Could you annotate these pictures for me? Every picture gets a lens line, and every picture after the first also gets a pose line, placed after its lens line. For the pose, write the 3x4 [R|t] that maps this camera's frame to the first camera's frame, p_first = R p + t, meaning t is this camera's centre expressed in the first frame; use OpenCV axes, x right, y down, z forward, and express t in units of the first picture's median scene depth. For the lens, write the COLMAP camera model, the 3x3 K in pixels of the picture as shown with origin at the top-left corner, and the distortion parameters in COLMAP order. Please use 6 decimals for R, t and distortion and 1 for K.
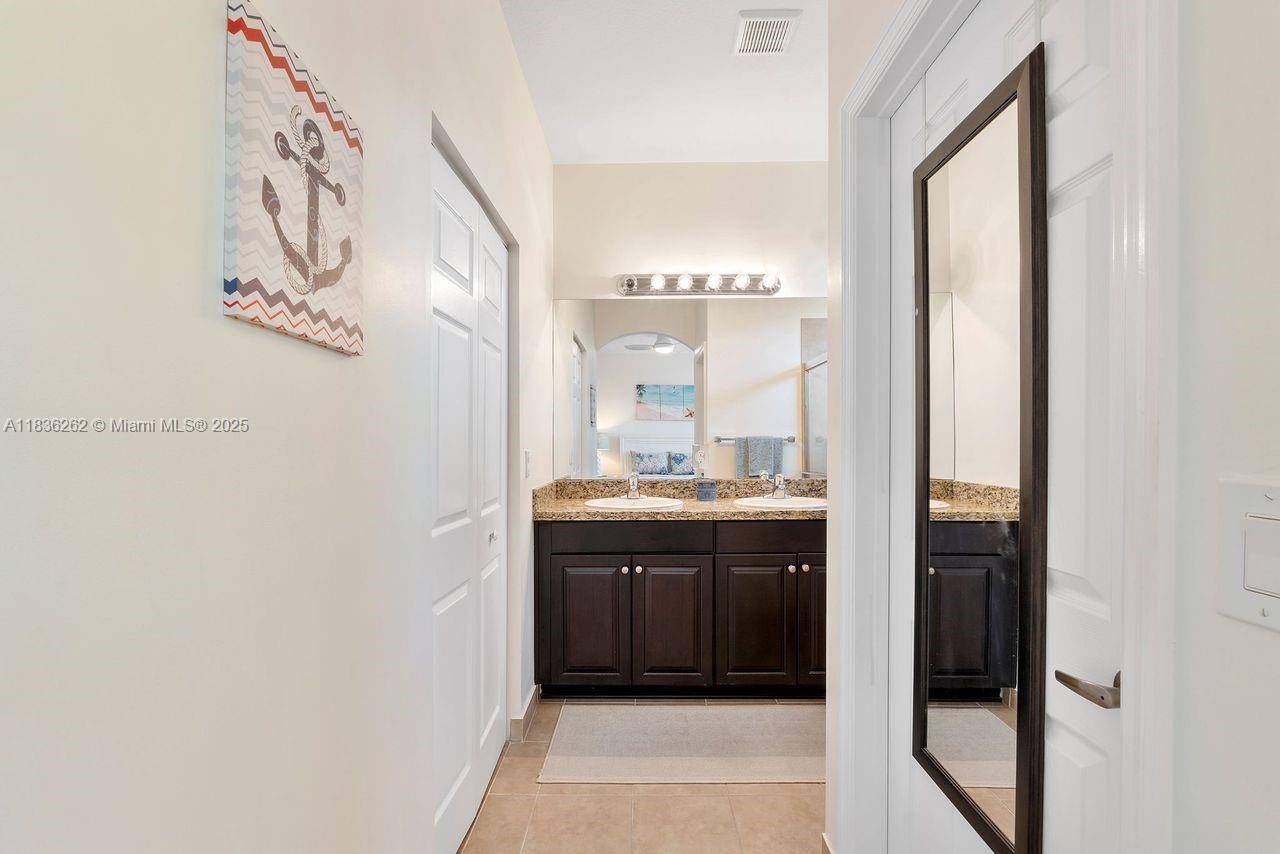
lens RADIAL K [[546.1, 0, 635.3], [0, 546.1, 441.6], [0, 0, 1]] dist [-0.000424, -0.000062]
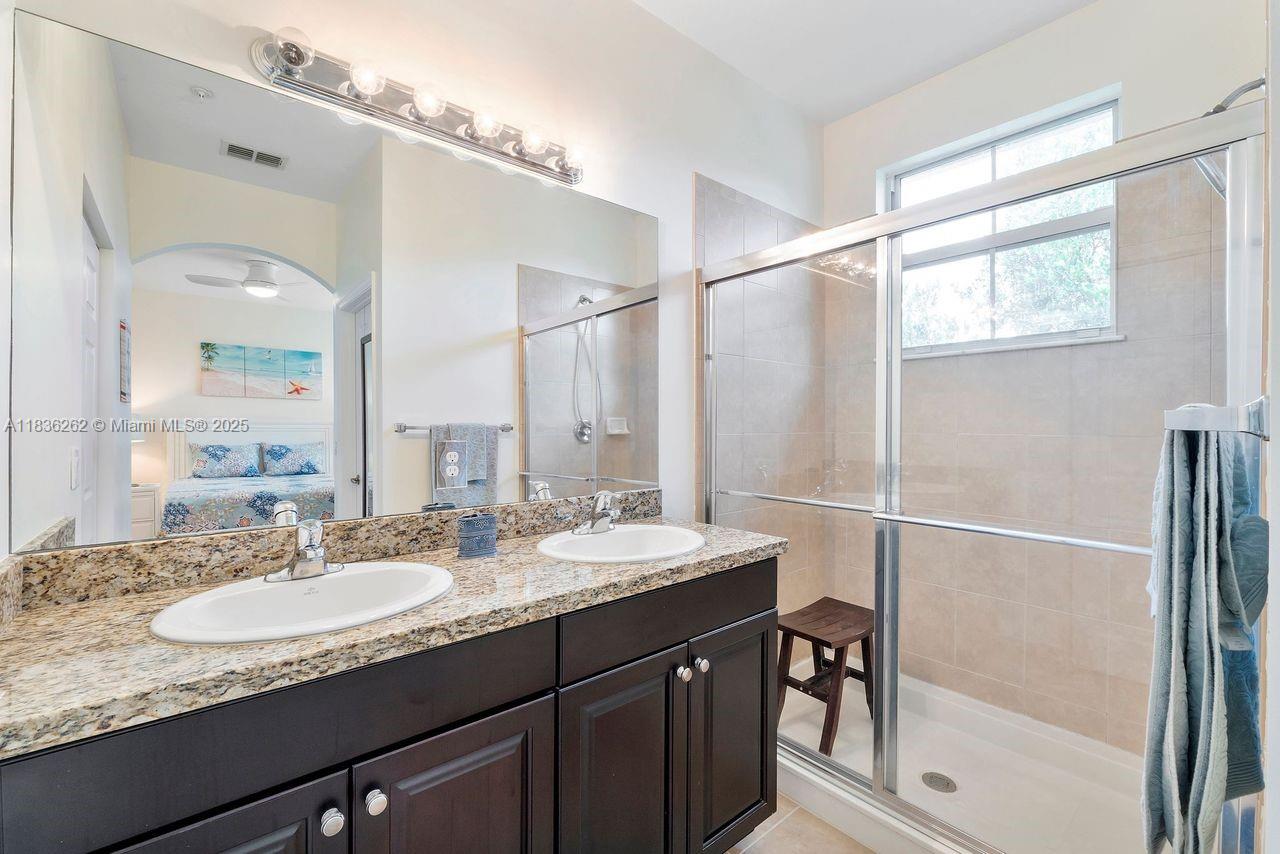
lens RADIAL K [[540.6, 0, 638.9], [0, 540.6, 425.2], [0, 0, 1]] dist [-0.006211, -0.000319]
pose [[0.754877, 0.004269, 0.655852, -0.077135], [-0.001516, 0.999988, -0.004765, -0.006070], [-0.655864, 0.002603, 0.754874, 0.513937]]
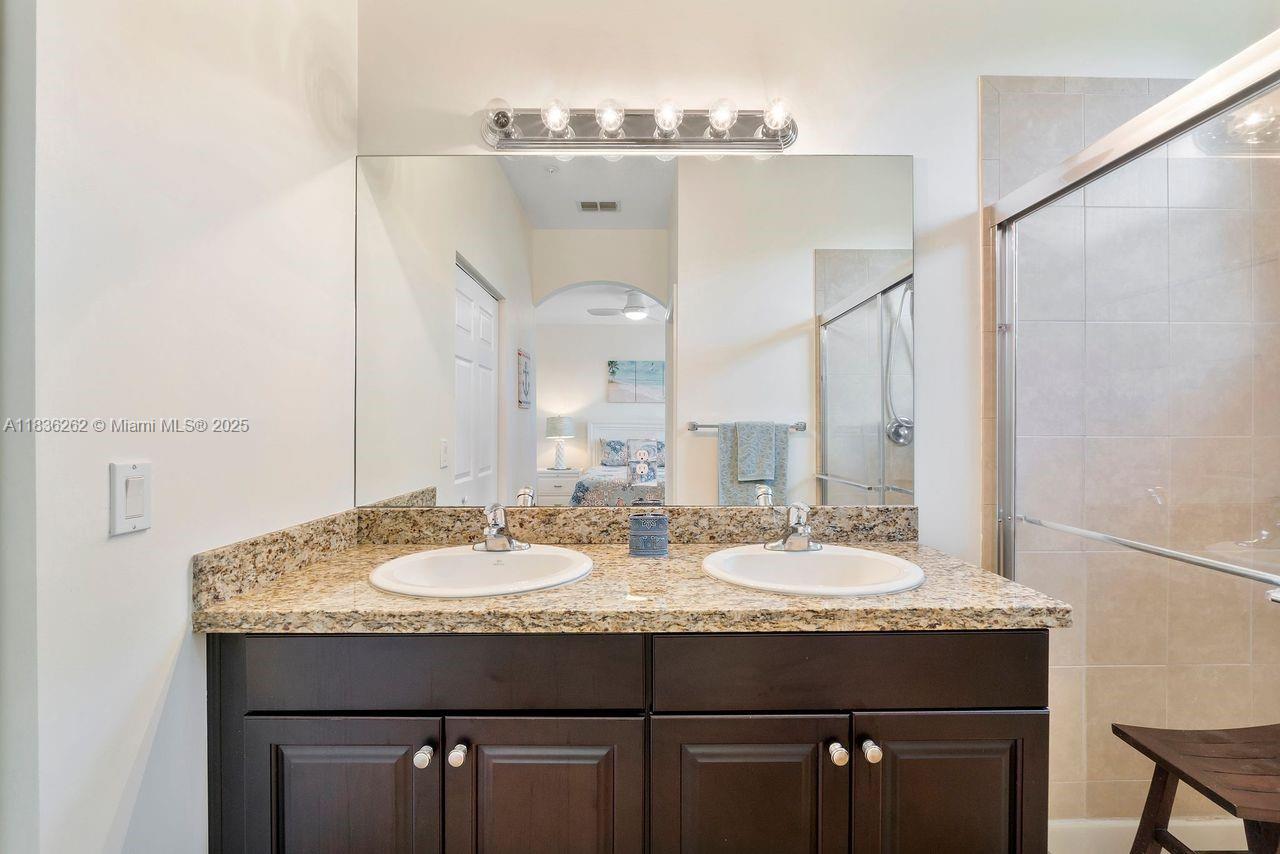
lens RADIAL K [[540.6, 0, 638.9], [0, 540.6, 425.2], [0, 0, 1]] dist [-0.006211, -0.000319]
pose [[0.999816, 0.003157, 0.018906, 0.107353], [-0.003130, 0.999994, -0.001462, -0.006380], [-0.018910, 0.001403, 0.999820, 0.494209]]
